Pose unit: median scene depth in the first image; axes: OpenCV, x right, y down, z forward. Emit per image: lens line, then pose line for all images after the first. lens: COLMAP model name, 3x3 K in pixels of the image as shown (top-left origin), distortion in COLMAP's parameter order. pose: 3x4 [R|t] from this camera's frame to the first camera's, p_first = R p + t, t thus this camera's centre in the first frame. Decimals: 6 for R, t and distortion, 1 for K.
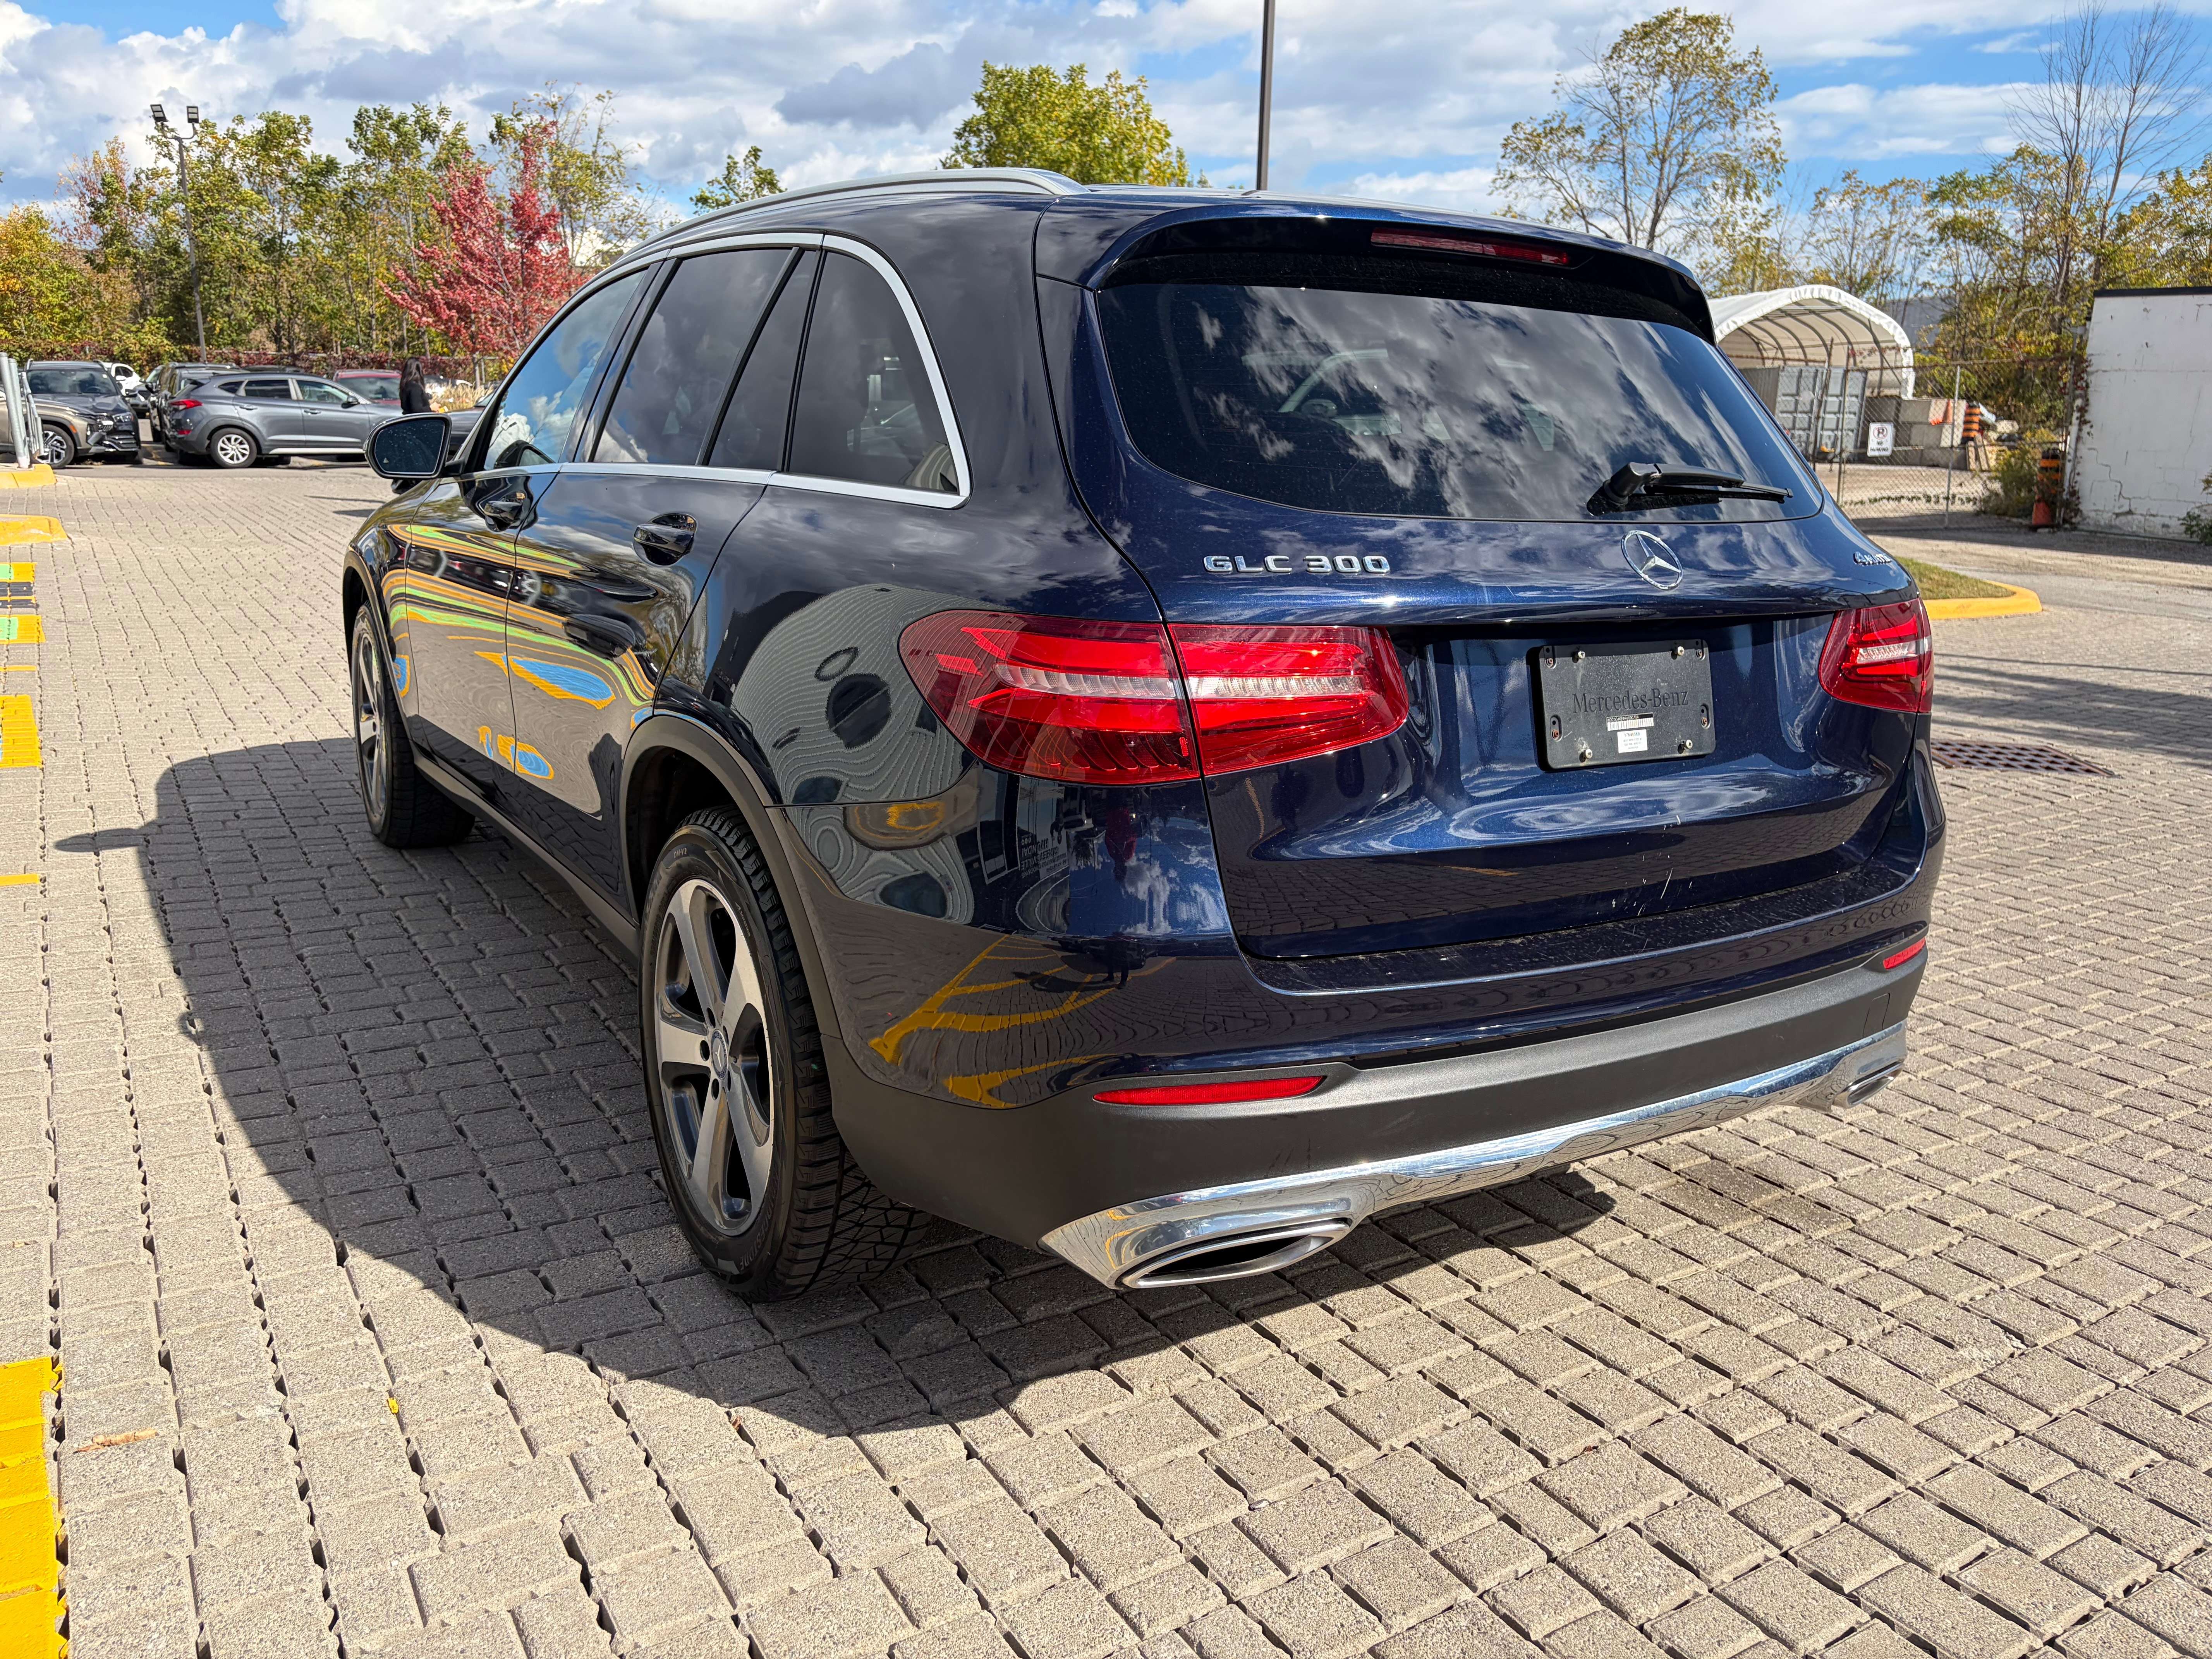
lens RADIAL K [[1604.7, 0, 1106.0], [0, 1604.7, 829.5], [0, 0, 1]] dist [0.099248, -0.094613]
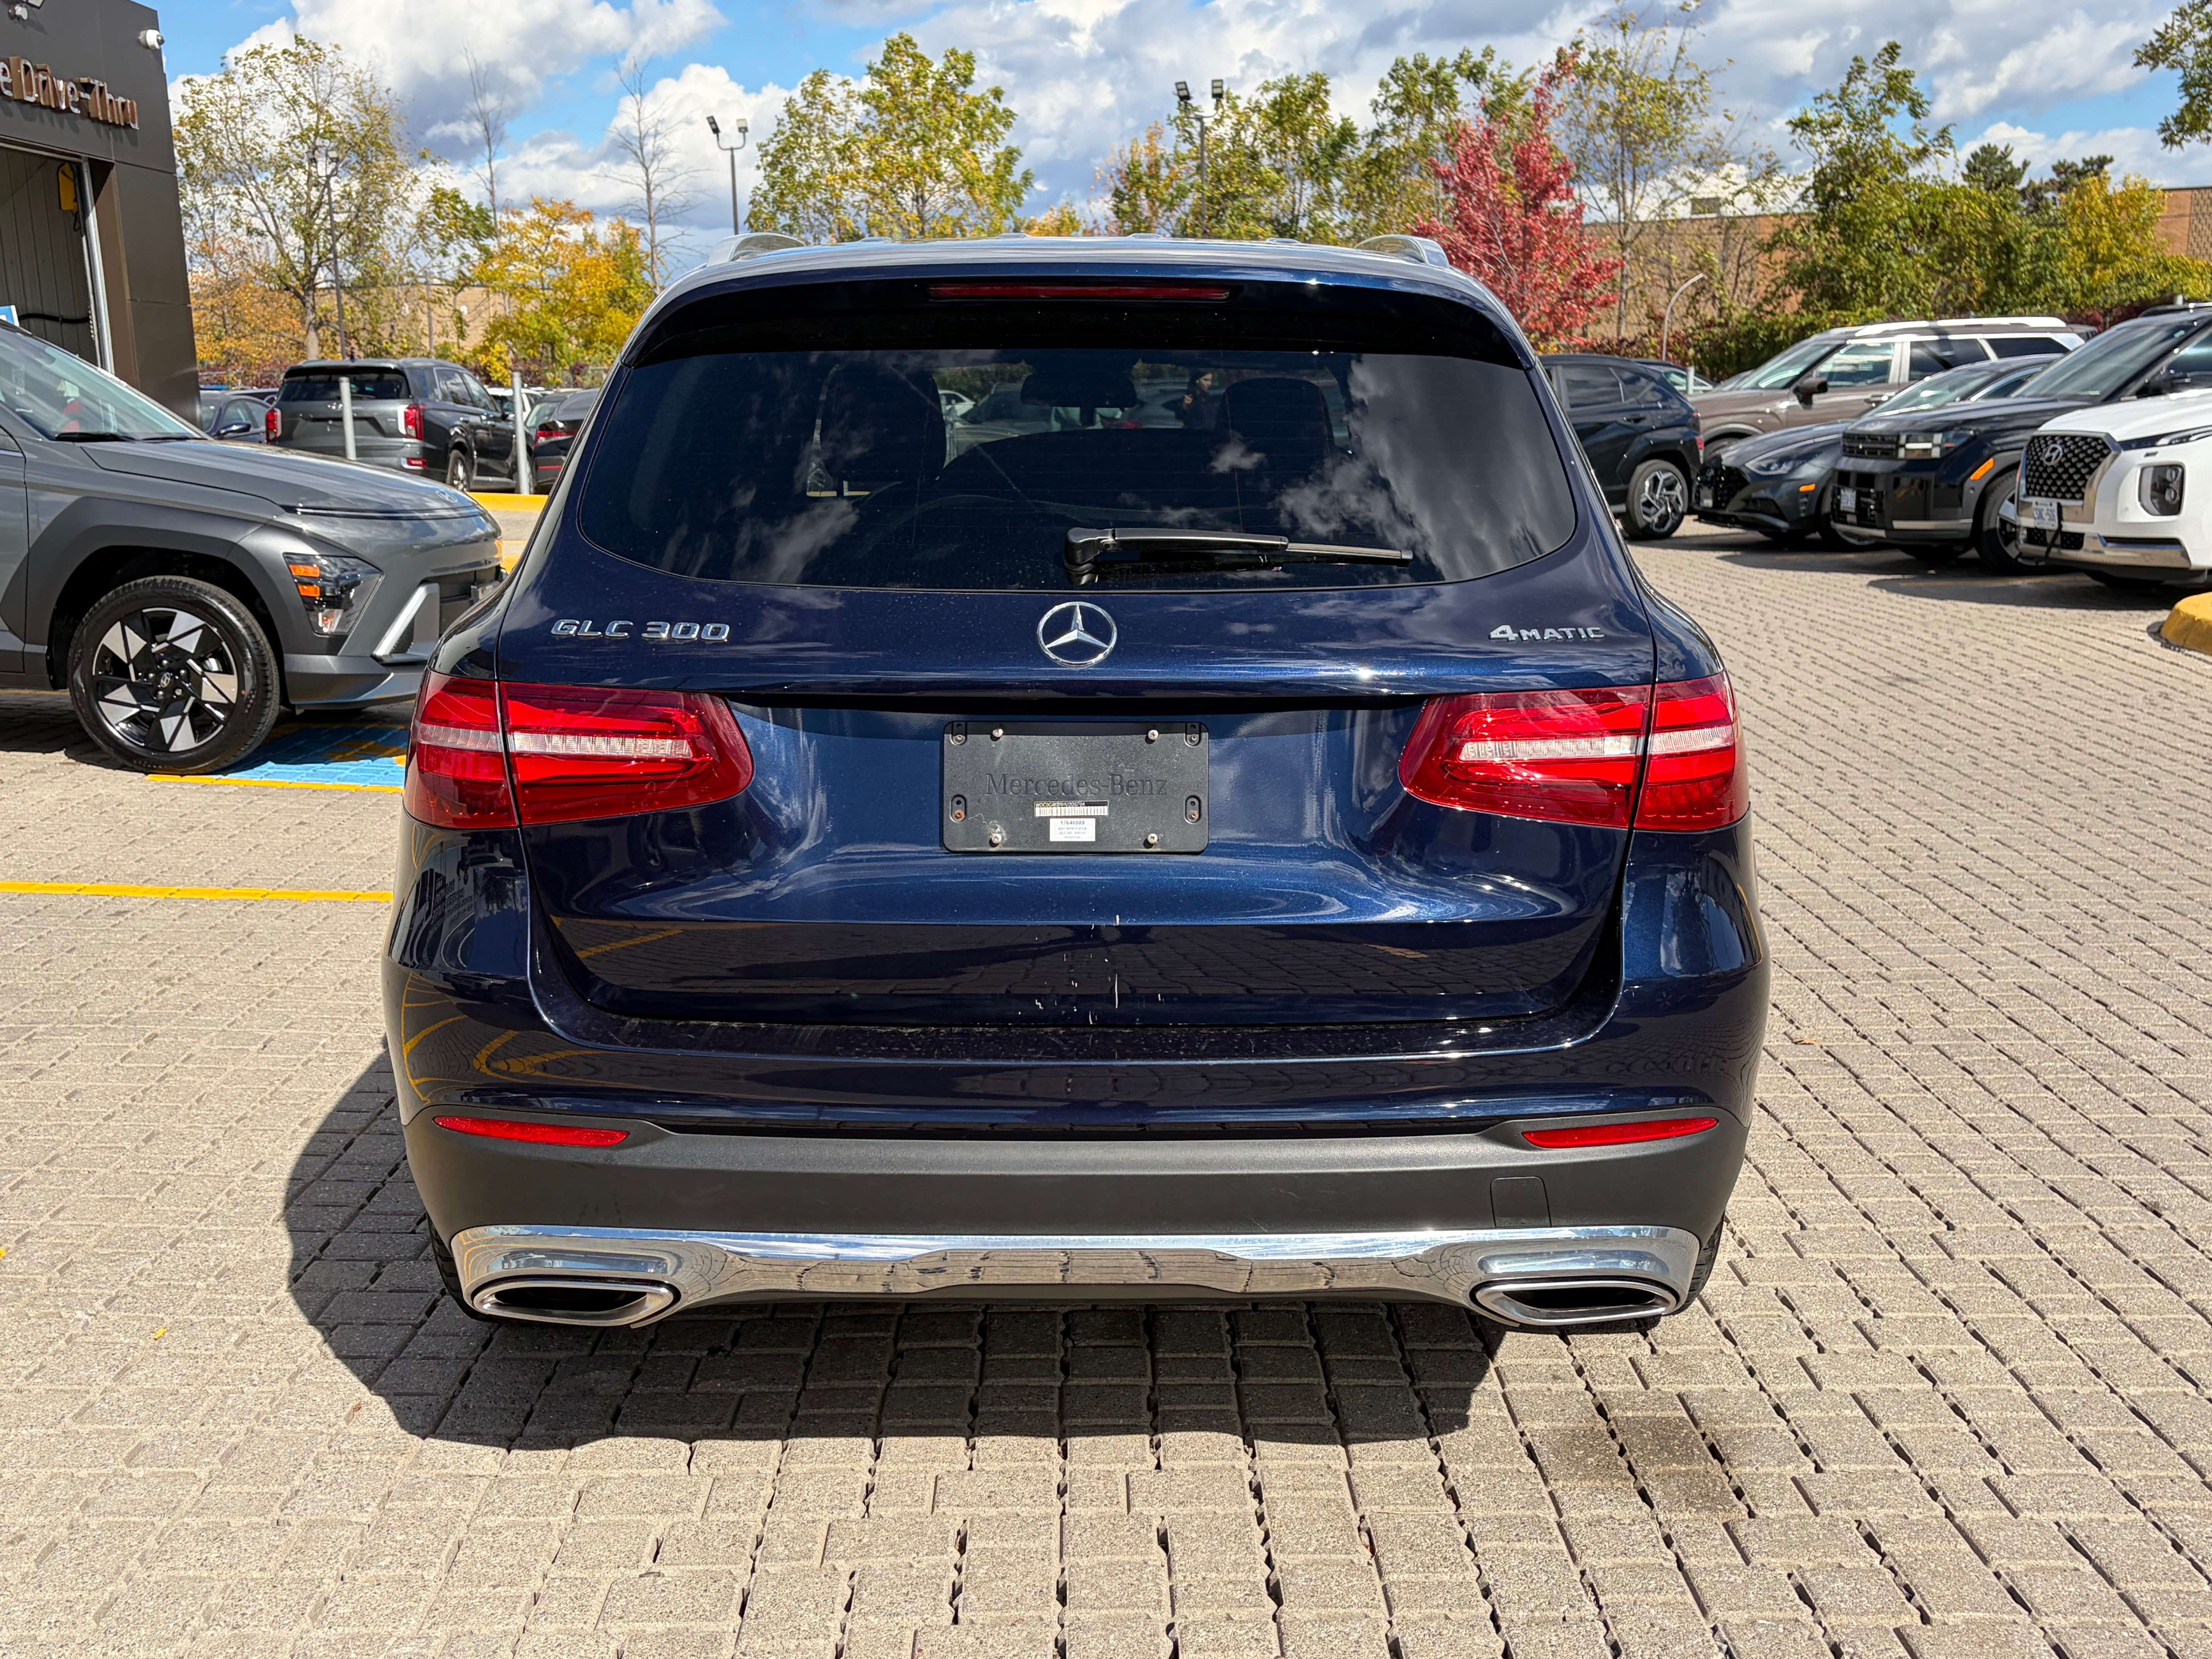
lens RADIAL K [[2297.5, 0, 1239.5], [0, 2297.5, 865.0], [0, 0, 1]] dist [0.008175, 0.011031]
pose [[0.860561, 0.069481, -0.504585, 0.091788], [-0.094921, 0.995175, -0.024851, -0.001025], [0.500424, 0.069281, 0.863004, -0.005523]]
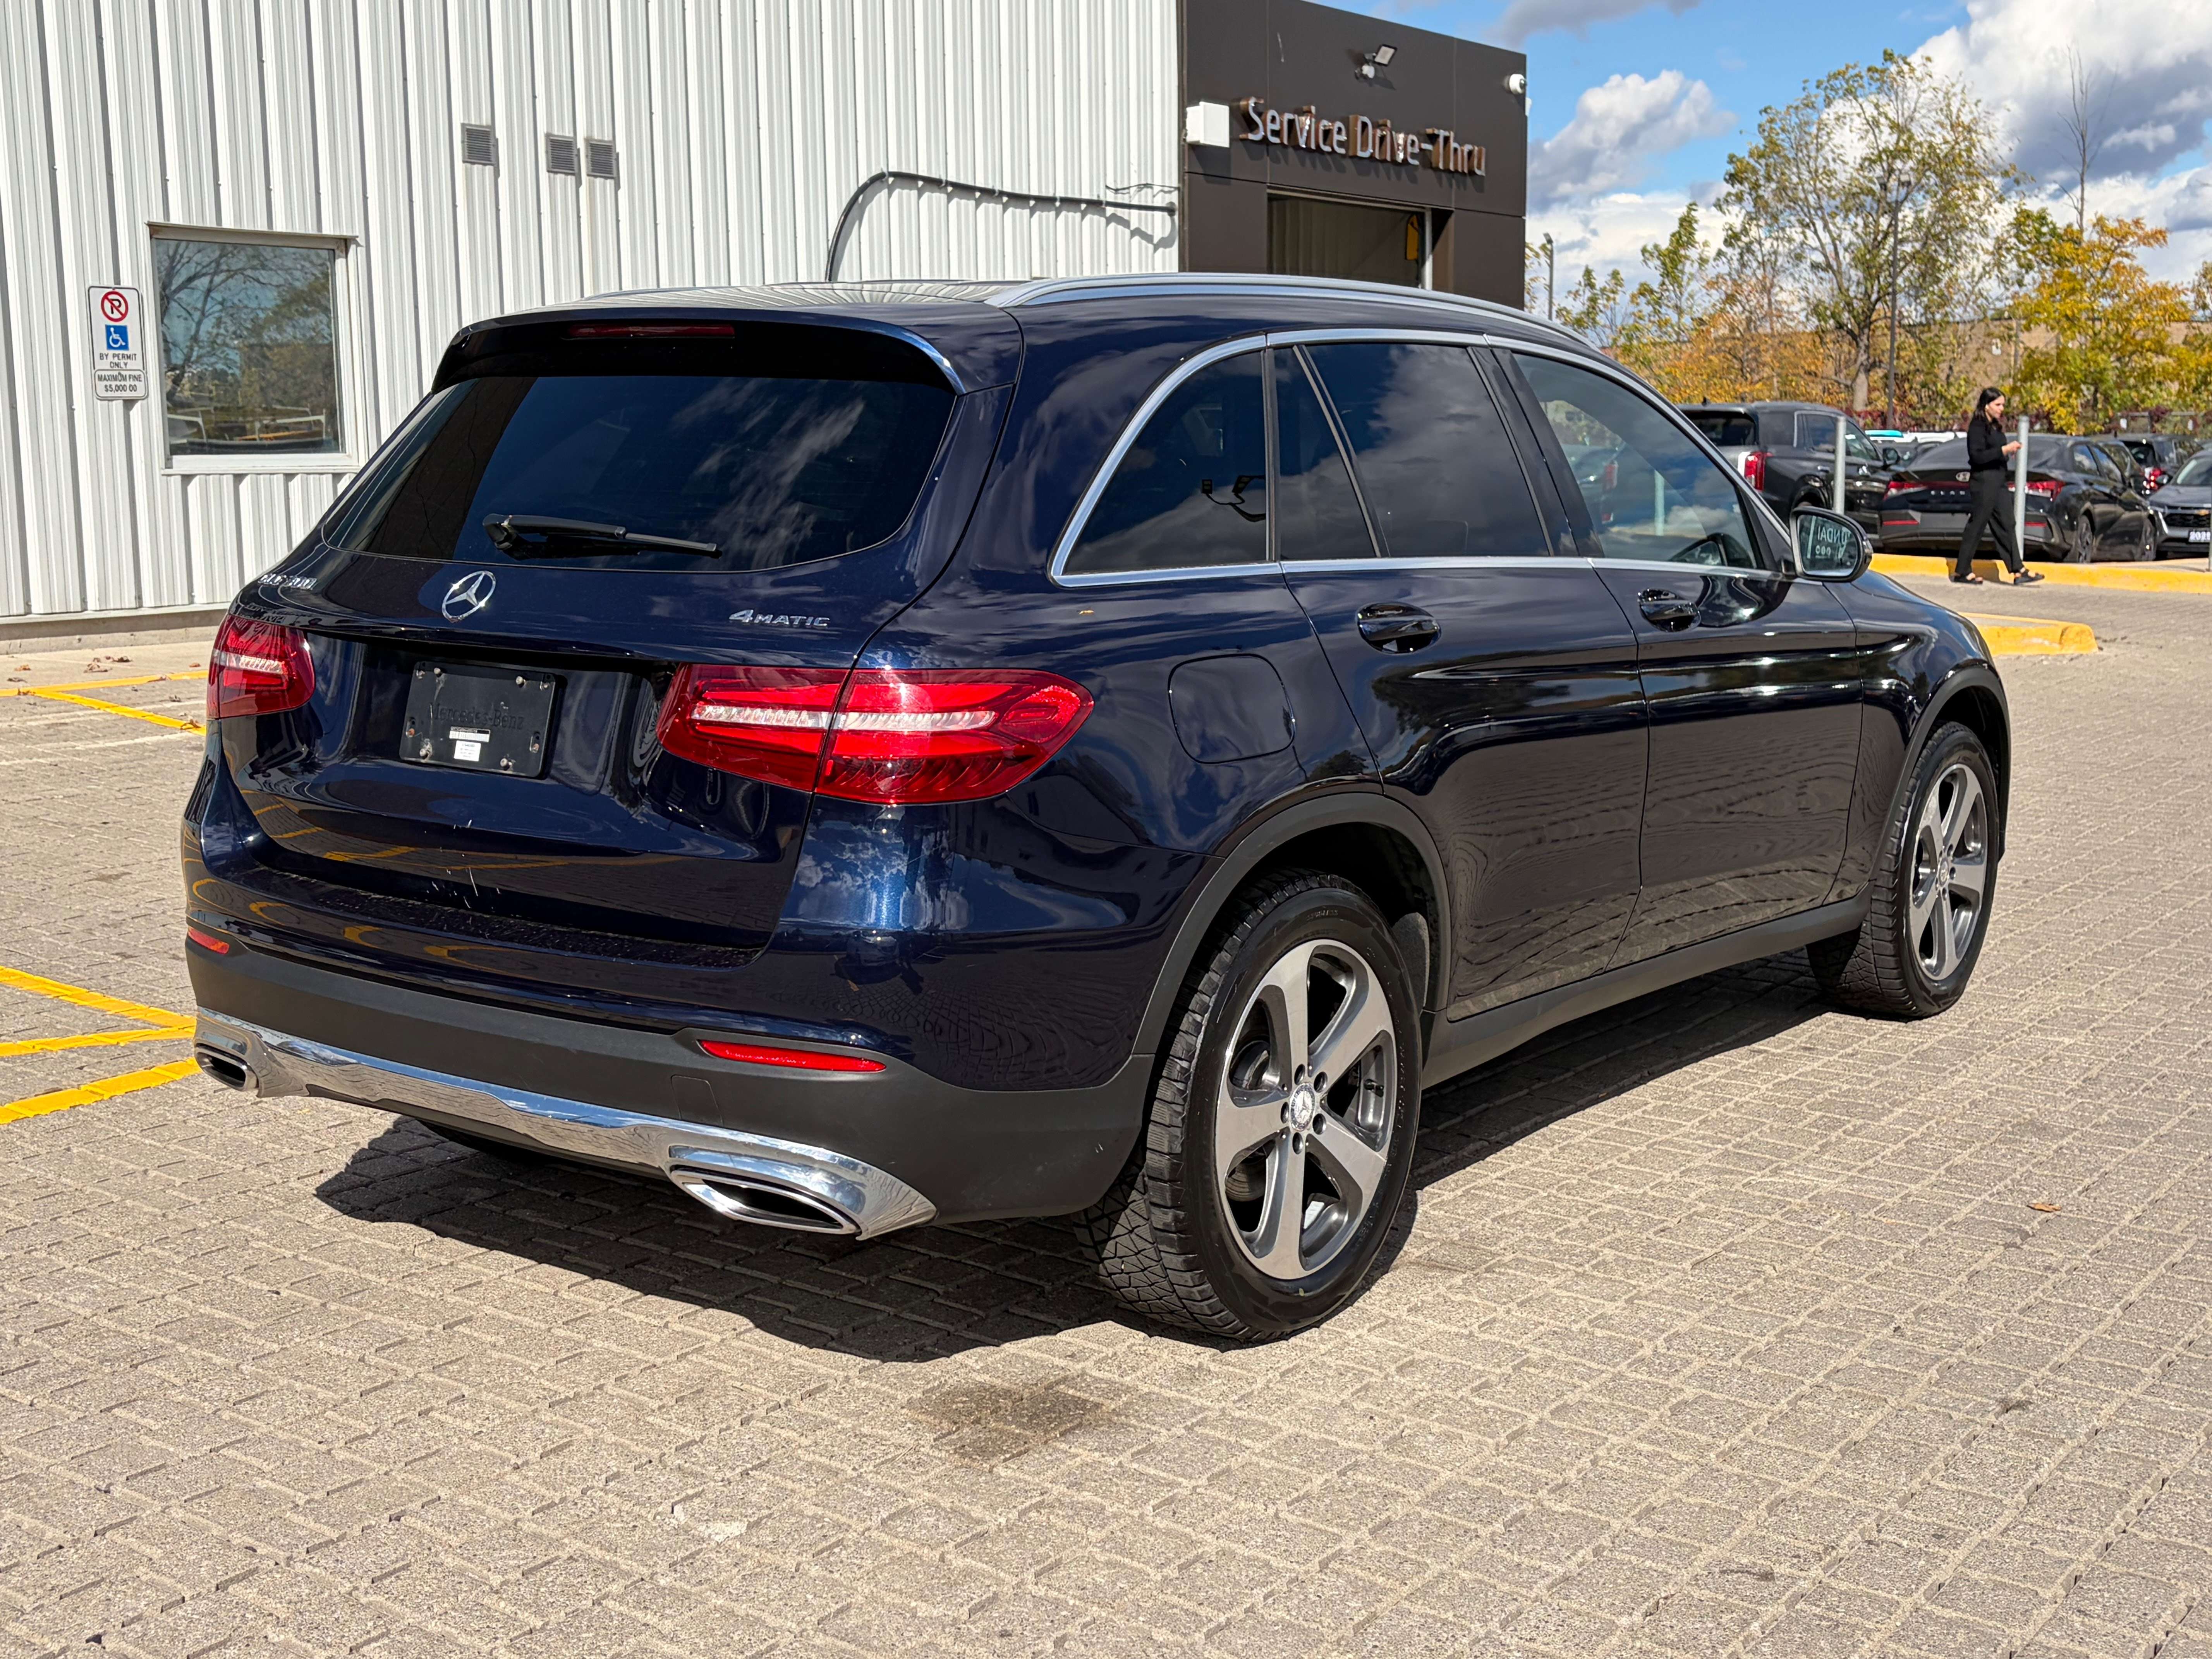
lens RADIAL K [[2708.5, 0, 1106.0], [0, 2708.5, 829.5], [0, 0, 1]] dist [0.030064, -0.018156]
pose [[0.360794, 0.102180, -0.927031, 0.199761], [-0.219288, 0.975408, 0.022166, -0.012404], [0.906499, 0.195290, 0.374329, 0.060553]]
